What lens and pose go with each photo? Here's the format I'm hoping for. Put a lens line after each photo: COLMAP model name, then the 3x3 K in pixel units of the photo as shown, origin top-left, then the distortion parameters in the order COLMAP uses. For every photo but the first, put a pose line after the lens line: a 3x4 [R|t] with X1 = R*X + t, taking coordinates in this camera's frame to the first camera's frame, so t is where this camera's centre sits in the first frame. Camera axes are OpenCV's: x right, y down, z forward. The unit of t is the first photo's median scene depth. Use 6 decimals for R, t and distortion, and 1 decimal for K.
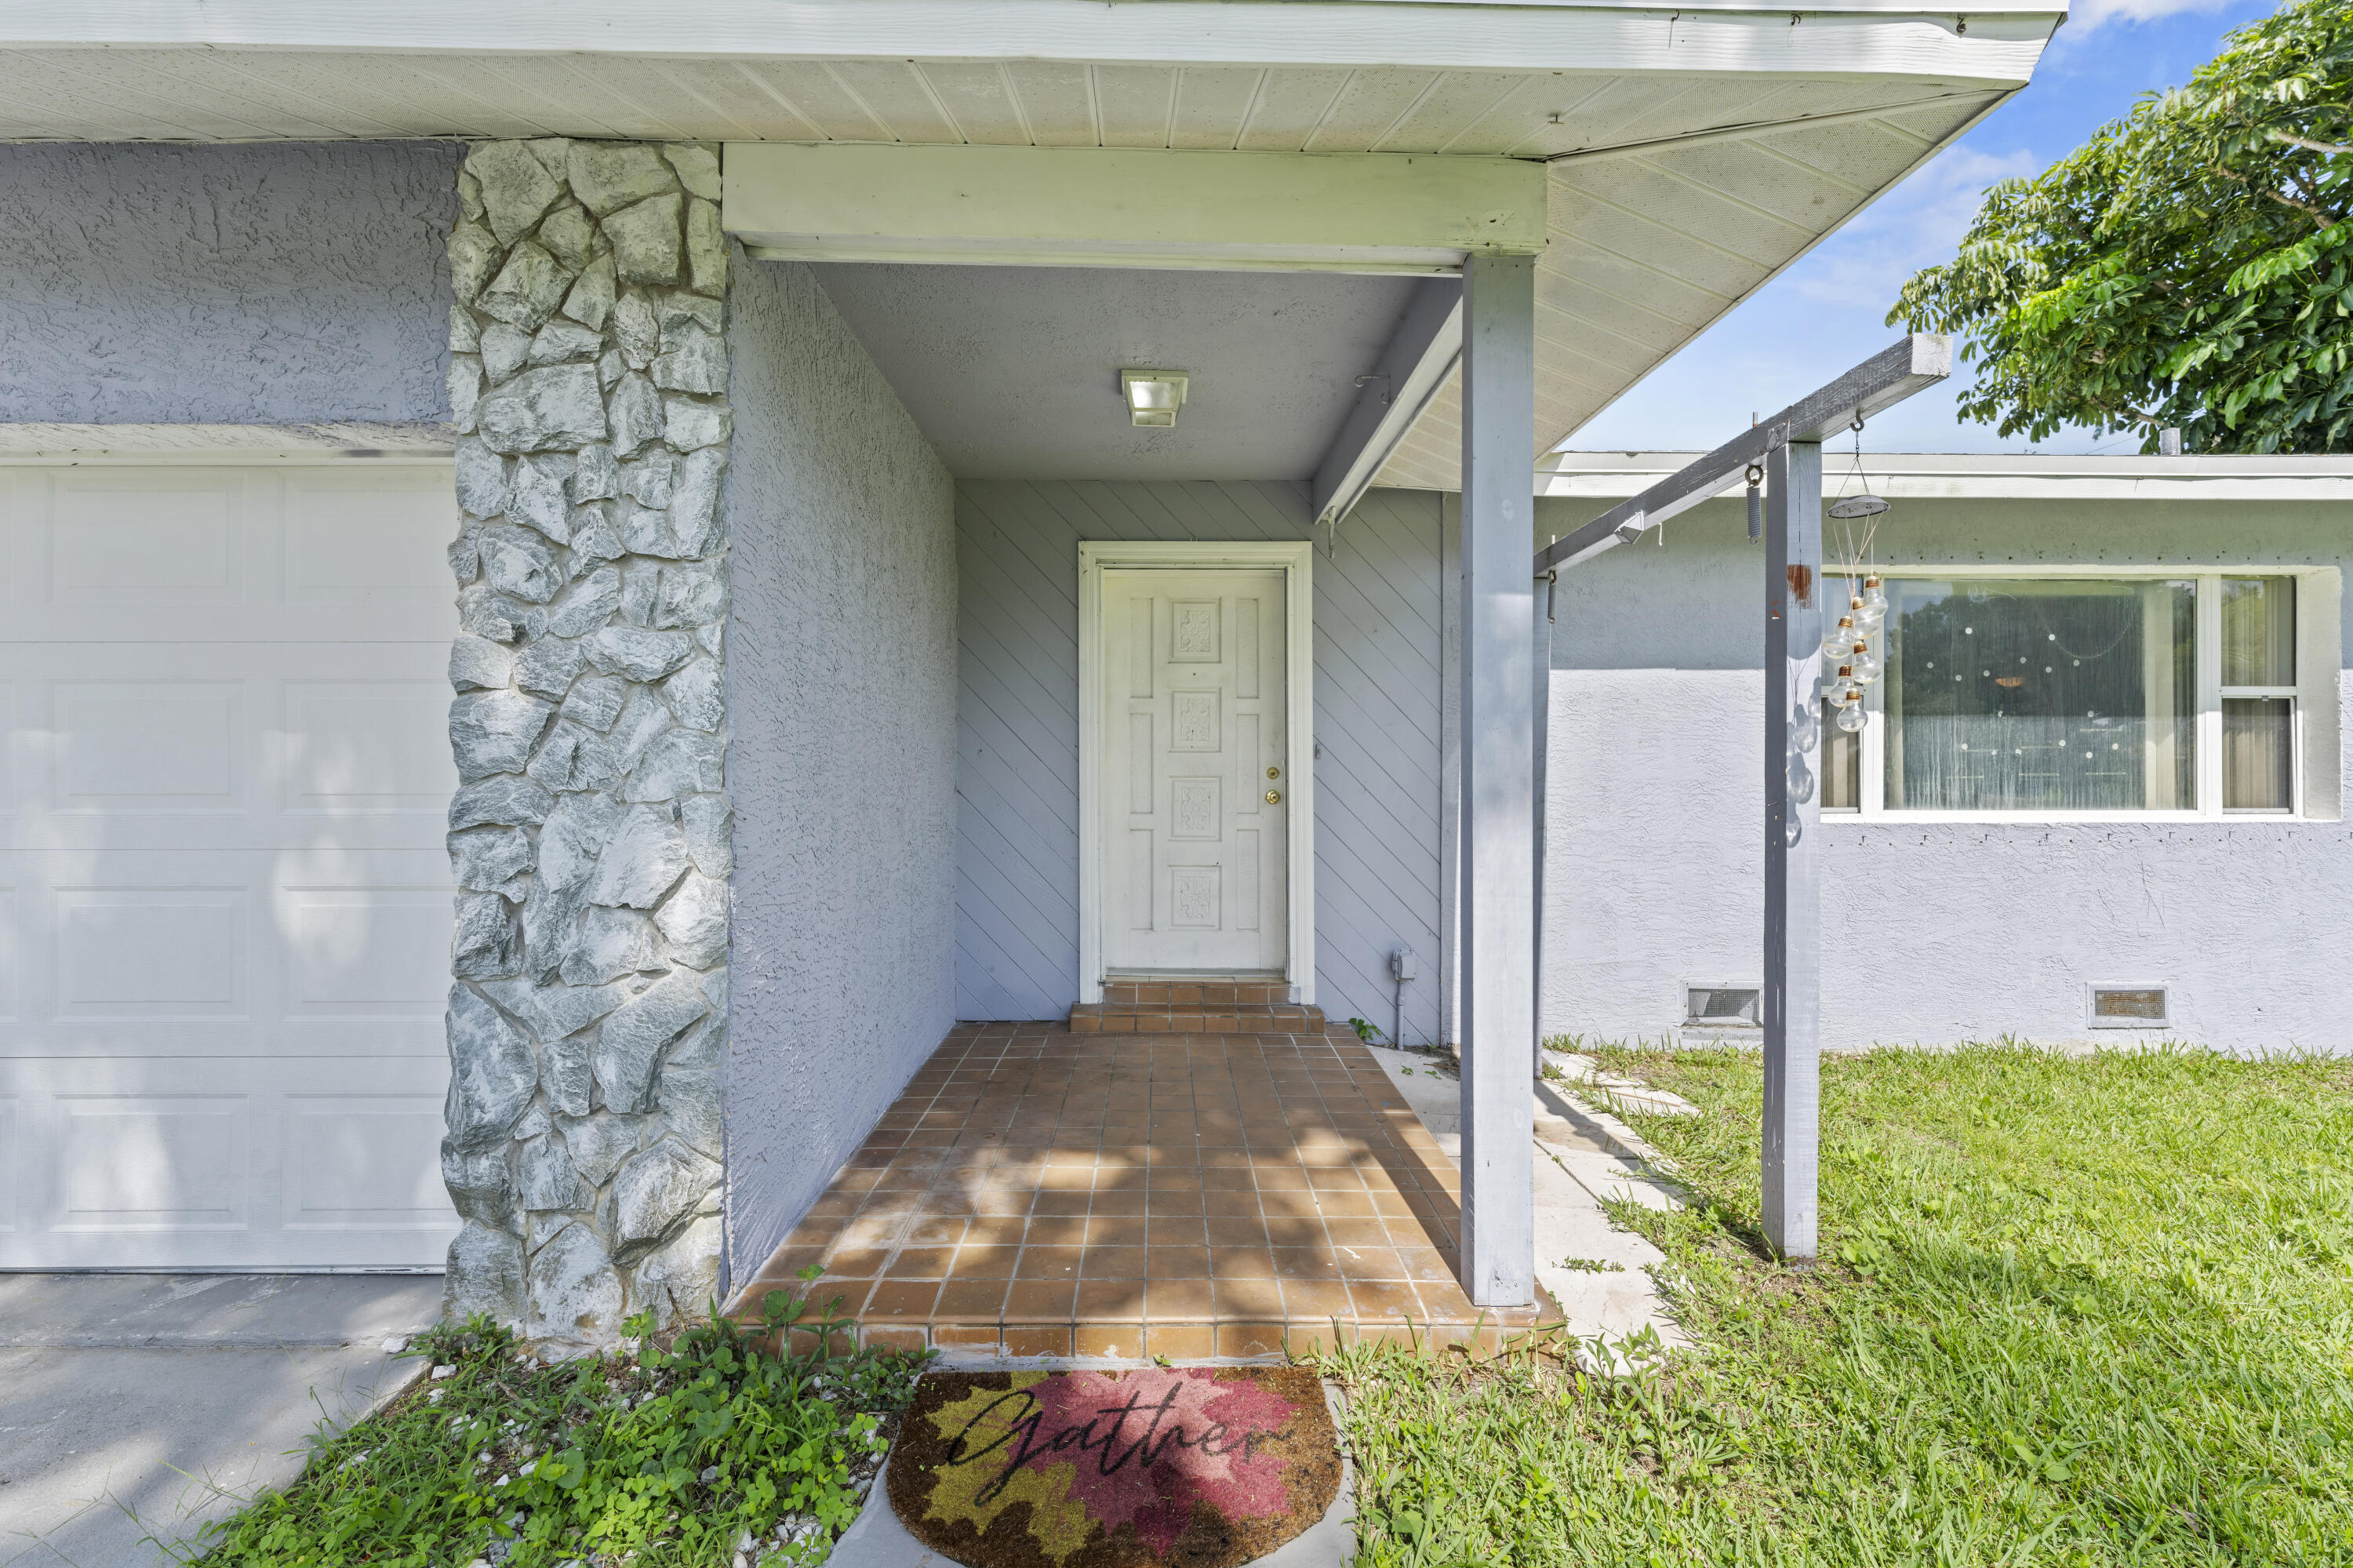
lens RADIAL K [[976.4, 0, 1176.2], [0, 976.4, 777.1], [0, 0, 1]] dist [-0.000686, -0.000153]
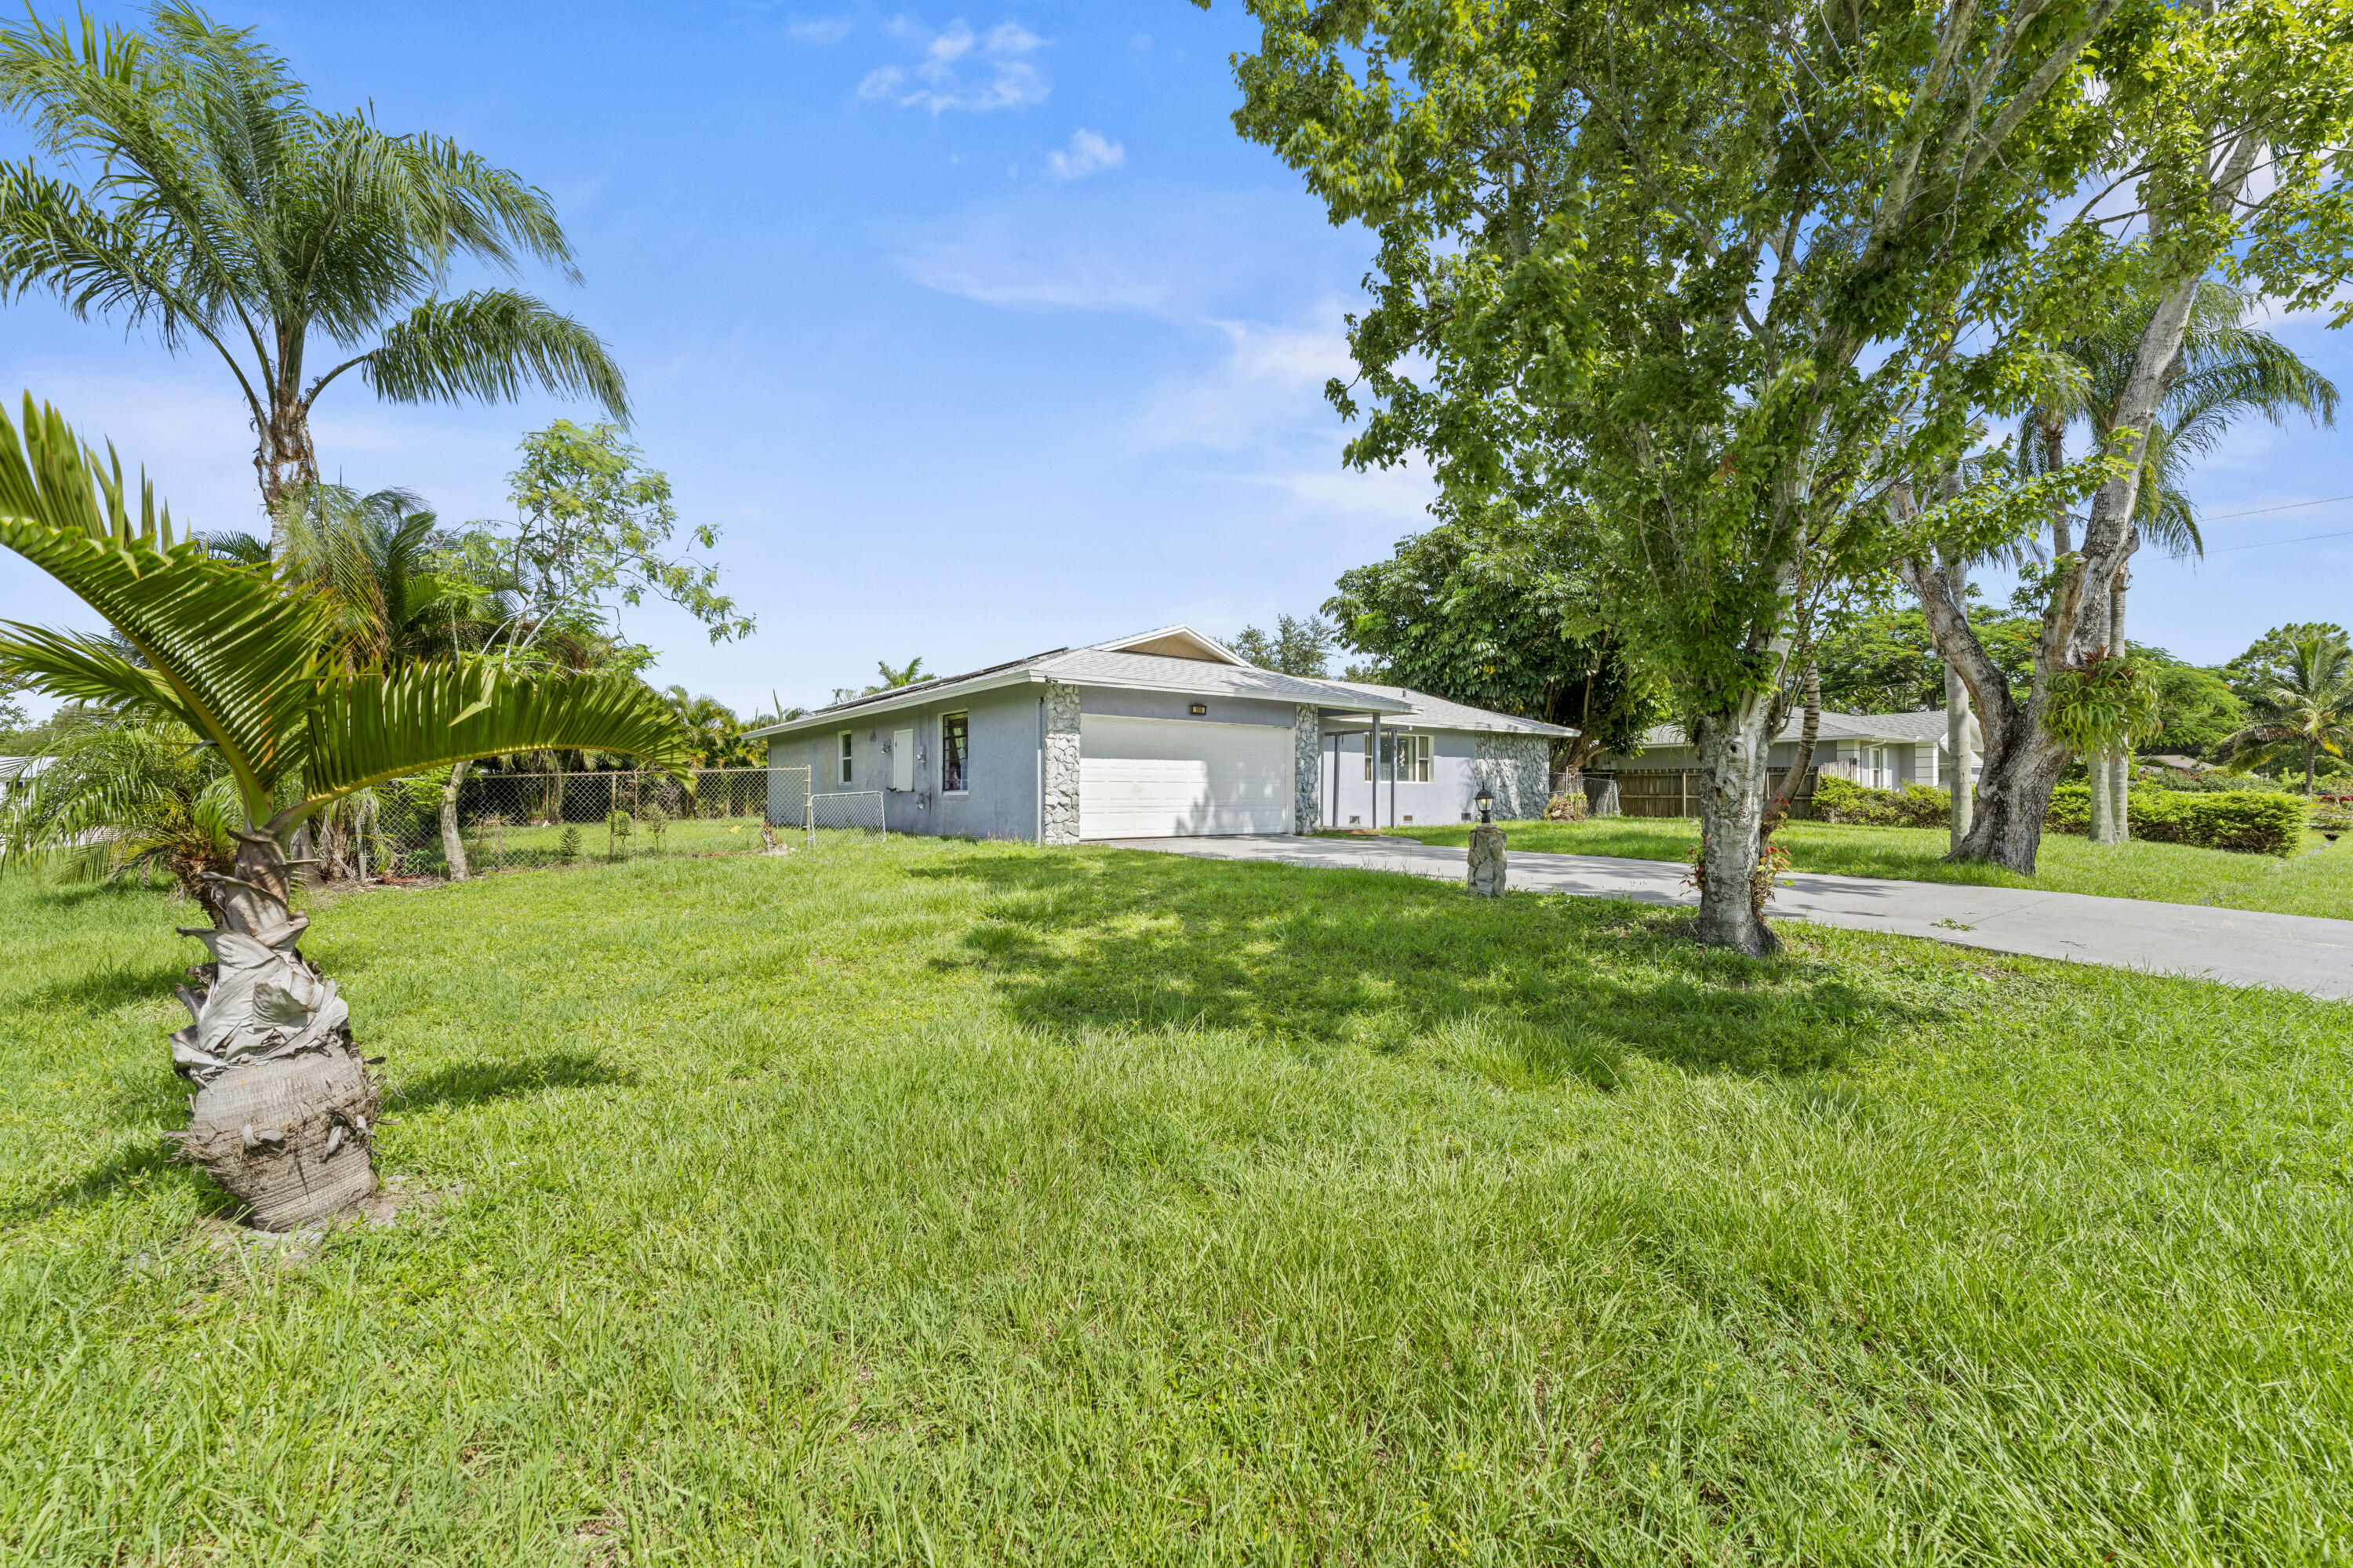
lens RADIAL K [[905.0, 0, 1182.0], [0, 905.0, 784.4], [0, 0, 1]] dist [-0.000664, -0.000083]
pose [[0.811889, 0.006331, 0.583777, -2.839541], [-0.001357, 0.999959, -0.008958, 0.097123], [-0.583810, 0.006481, 0.811865, -2.233611]]
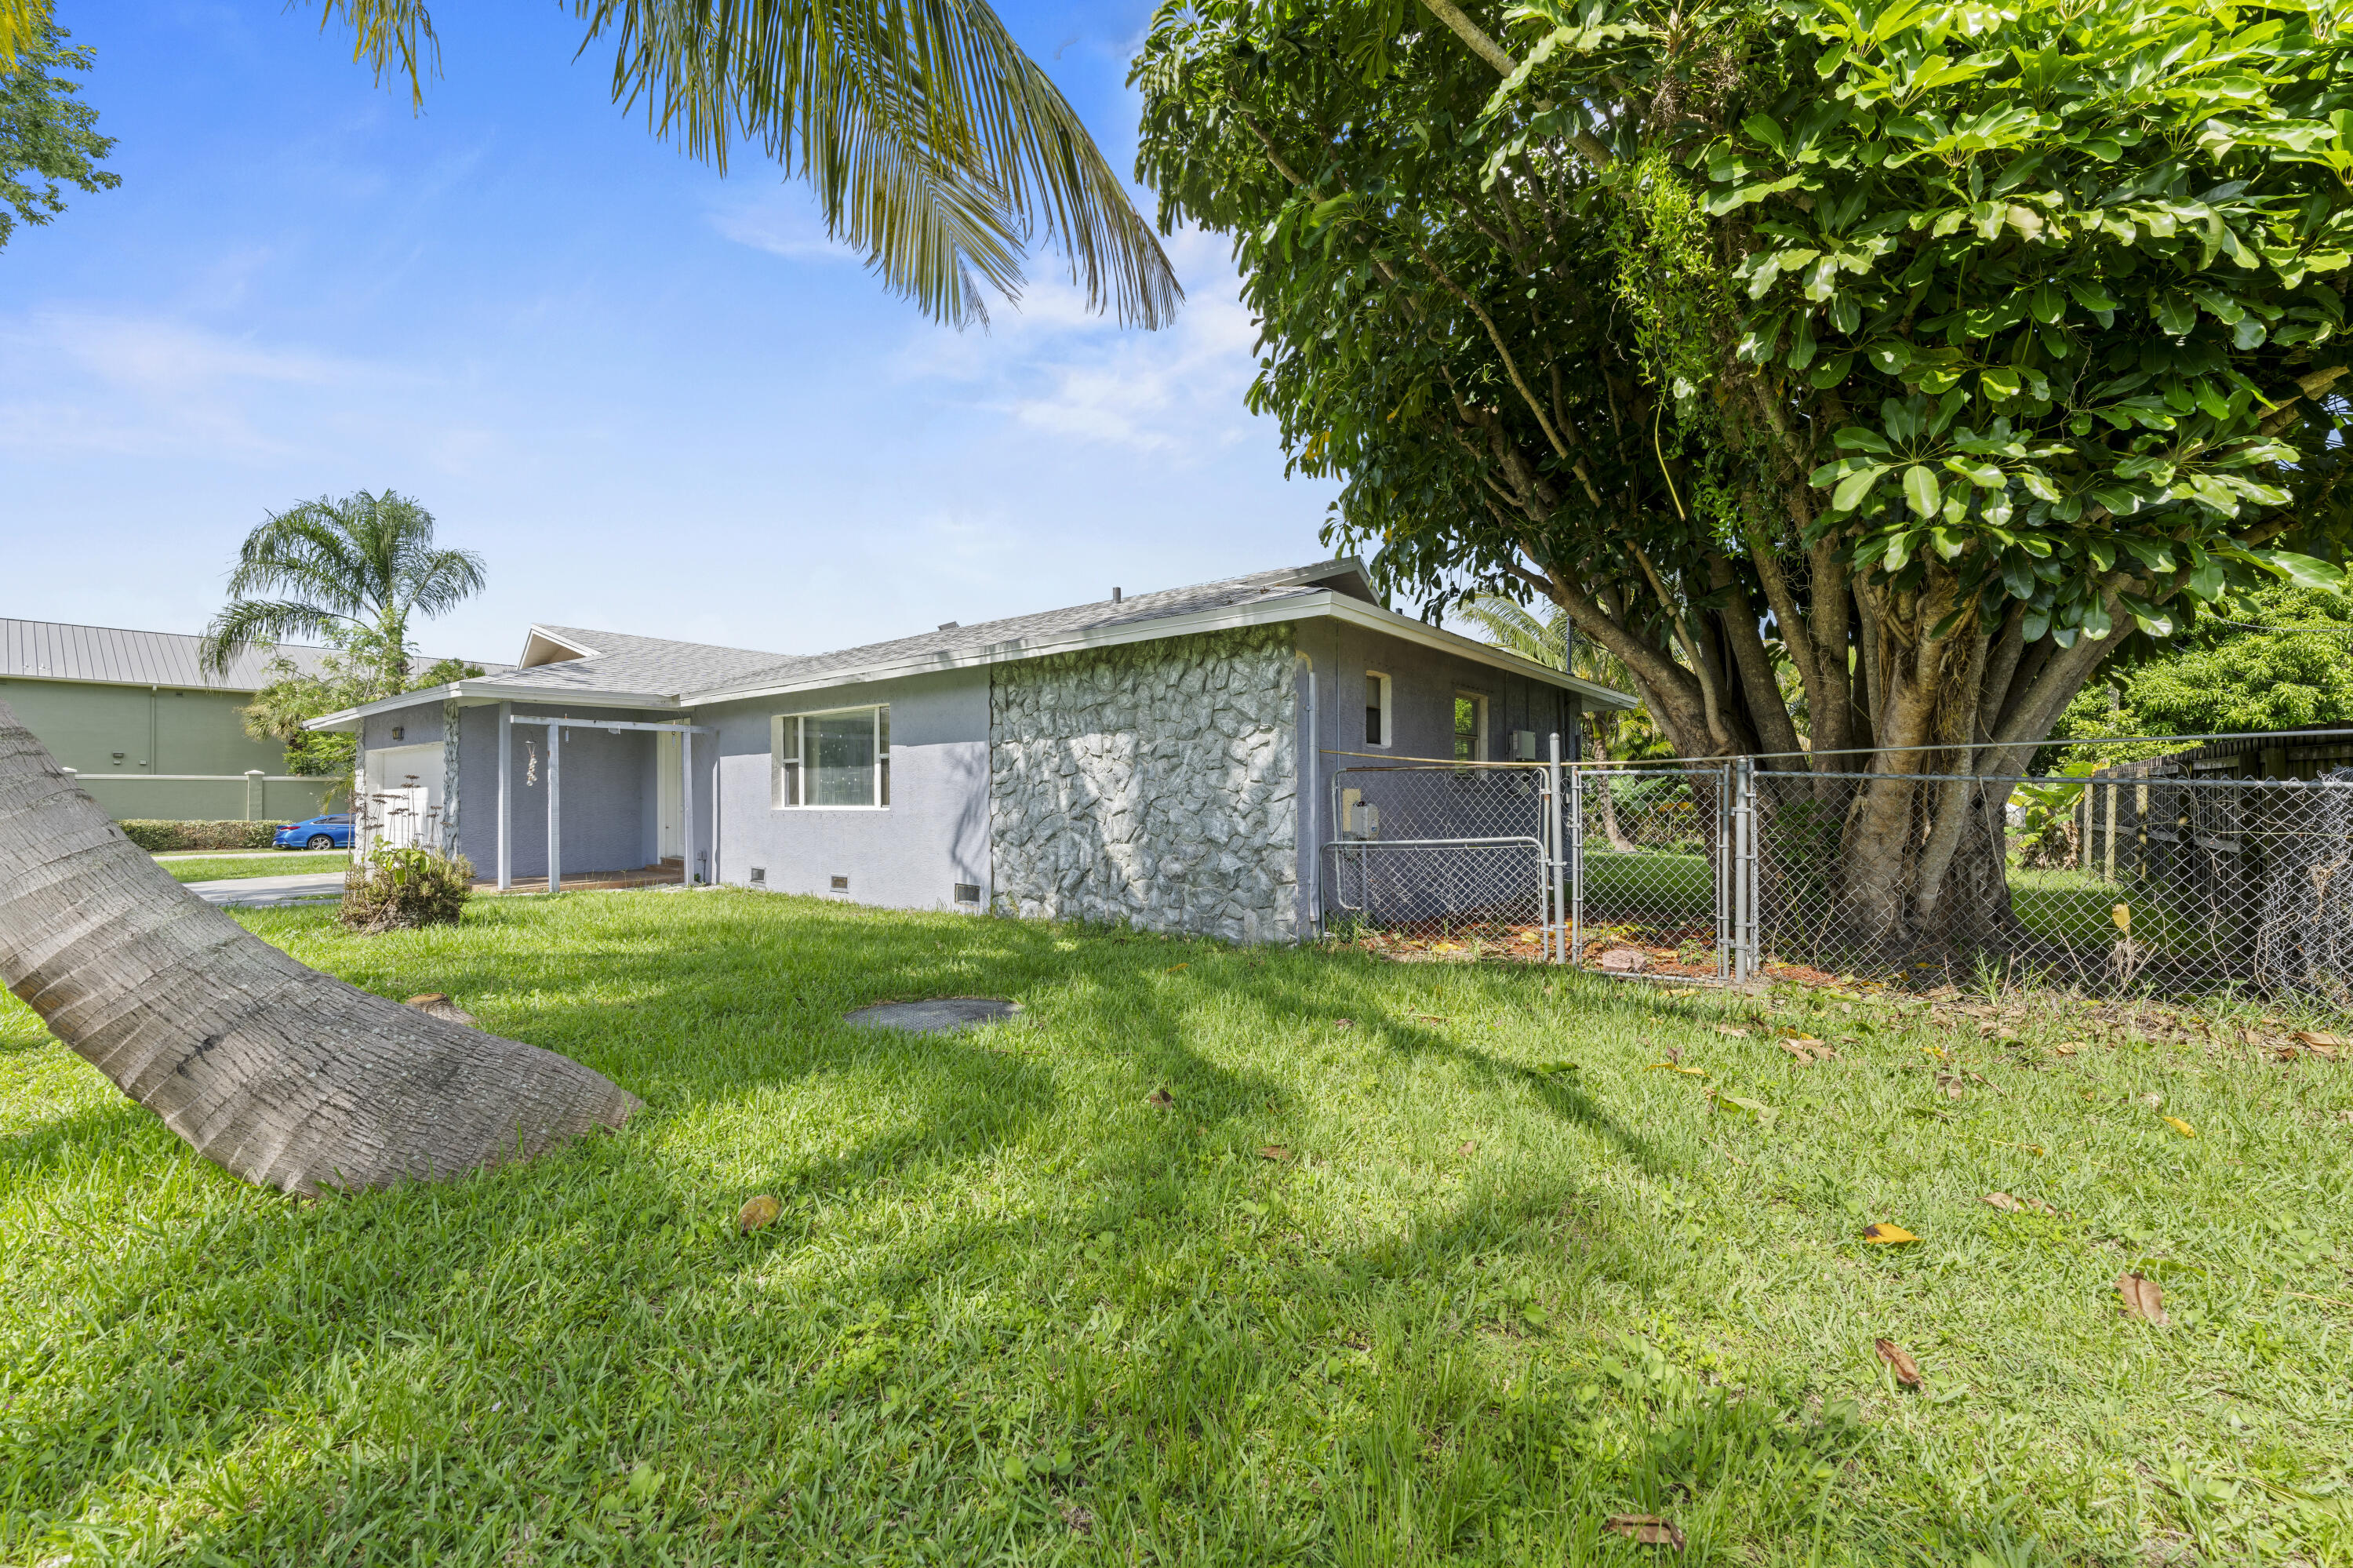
lens RADIAL K [[953.3, 0, 1174.9], [0, 953.3, 788.4], [0, 0, 1]] dist [-0.007692, 0.000209]
pose [[0.766023, -0.008231, -0.642761, 3.178017], [0.004150, 0.999960, -0.007860, 0.012890], [0.642800, 0.003353, 0.766027, -0.320629]]
